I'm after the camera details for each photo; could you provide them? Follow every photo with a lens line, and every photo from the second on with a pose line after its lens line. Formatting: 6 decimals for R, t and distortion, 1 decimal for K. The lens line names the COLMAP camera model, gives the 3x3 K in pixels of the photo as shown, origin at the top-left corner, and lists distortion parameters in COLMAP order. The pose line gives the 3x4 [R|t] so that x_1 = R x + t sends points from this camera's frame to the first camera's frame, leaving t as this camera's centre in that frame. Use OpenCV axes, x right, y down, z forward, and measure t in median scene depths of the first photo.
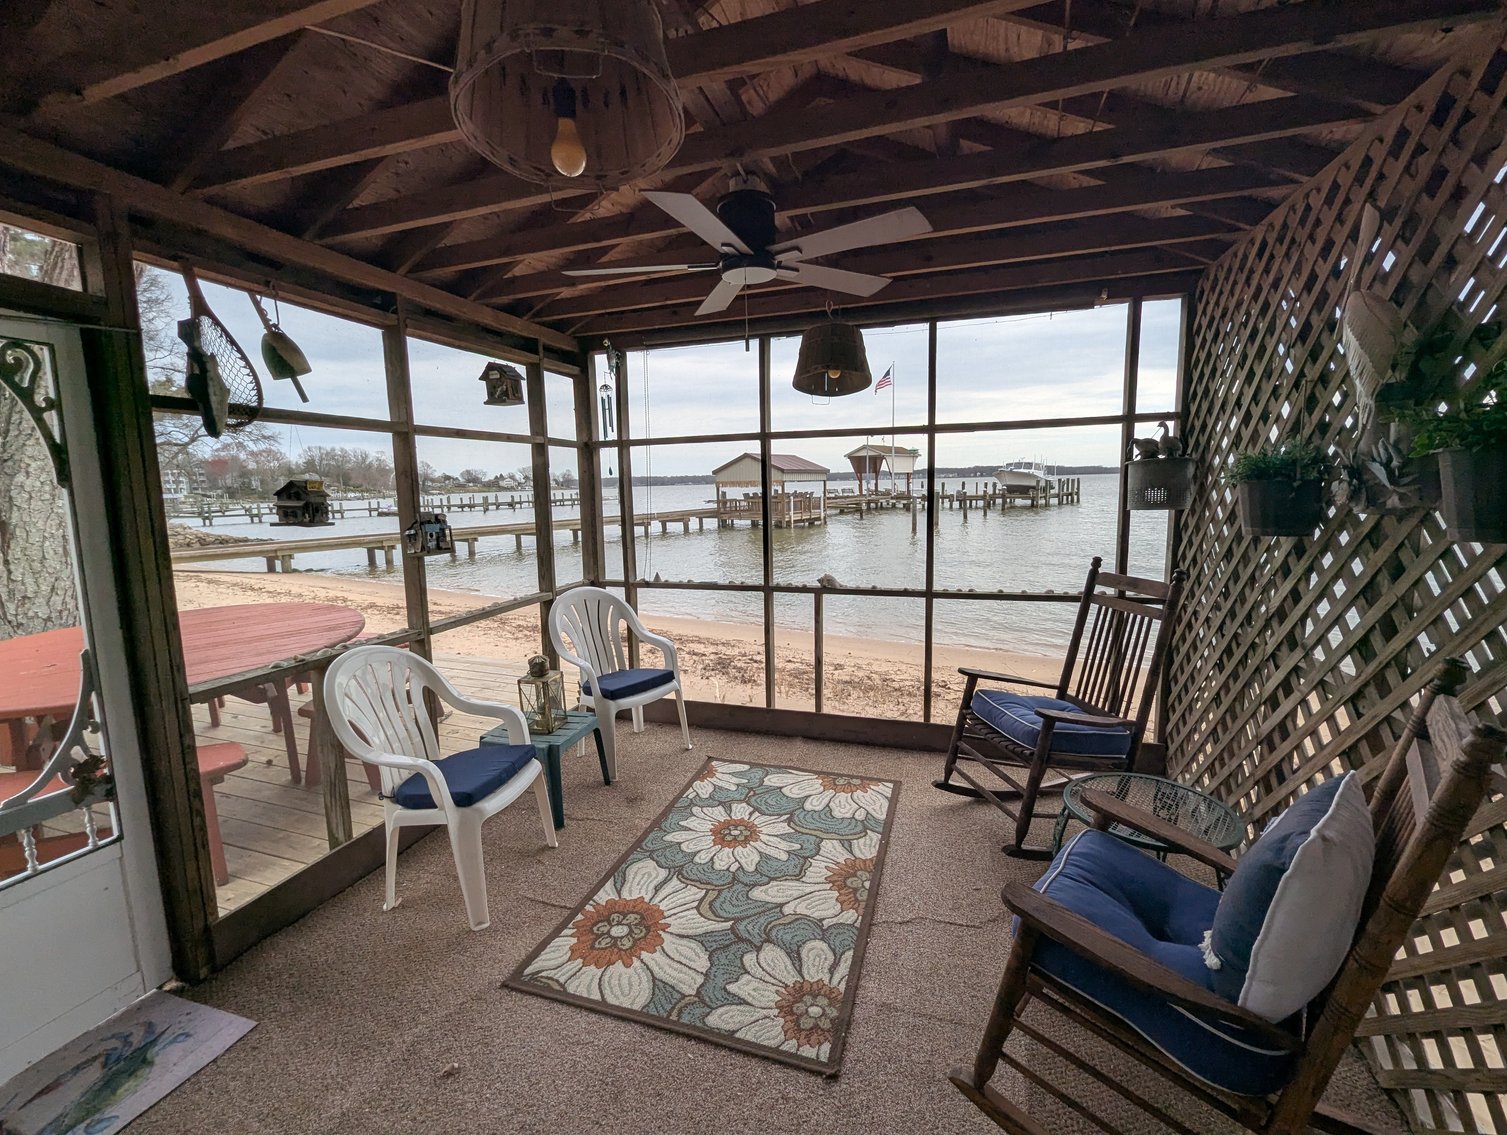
lens RADIAL K [[621.5, 0, 753.5], [0, 621.5, 567.5], [0, 0, 1]] dist [-0.001889, -0.000679]
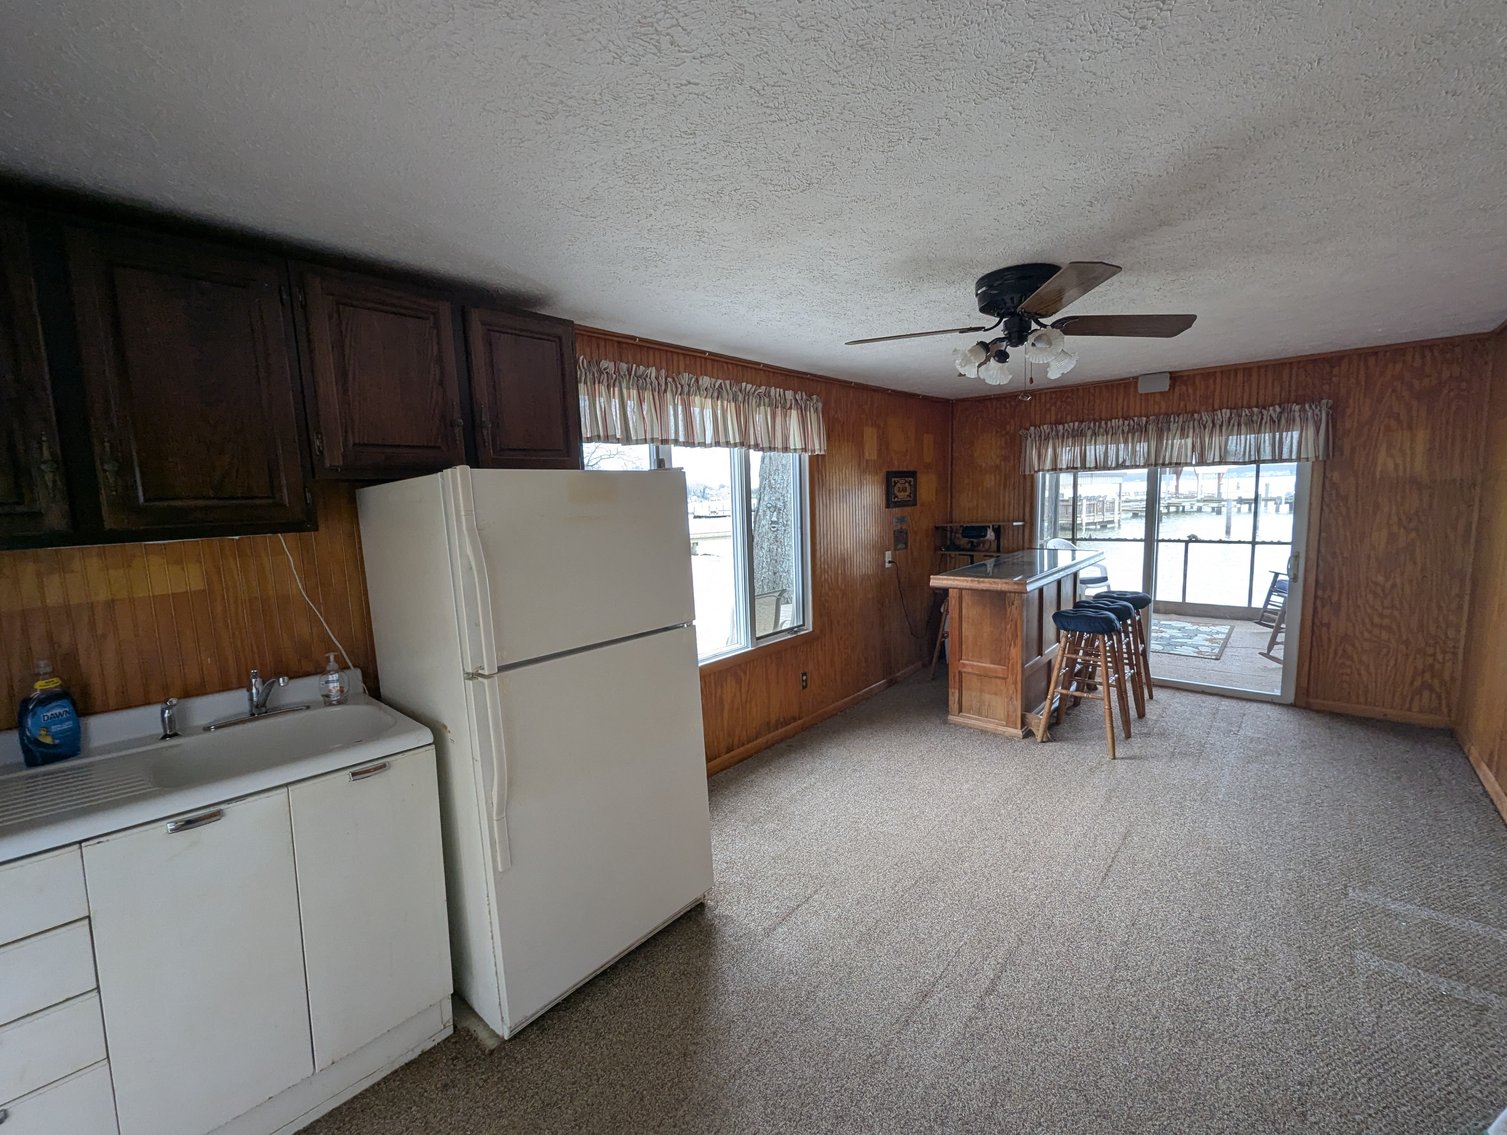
lens RADIAL K [[621.5, 0, 753.5], [0, 621.5, 567.5], [0, 0, 1]] dist [-0.001889, -0.000679]
pose [[0.923250, 0.036264, -0.382484, -0.045067], [-0.039112, 0.999235, 0.000328, 0.018628], [0.382203, 0.014657, 0.923962, -0.151653]]
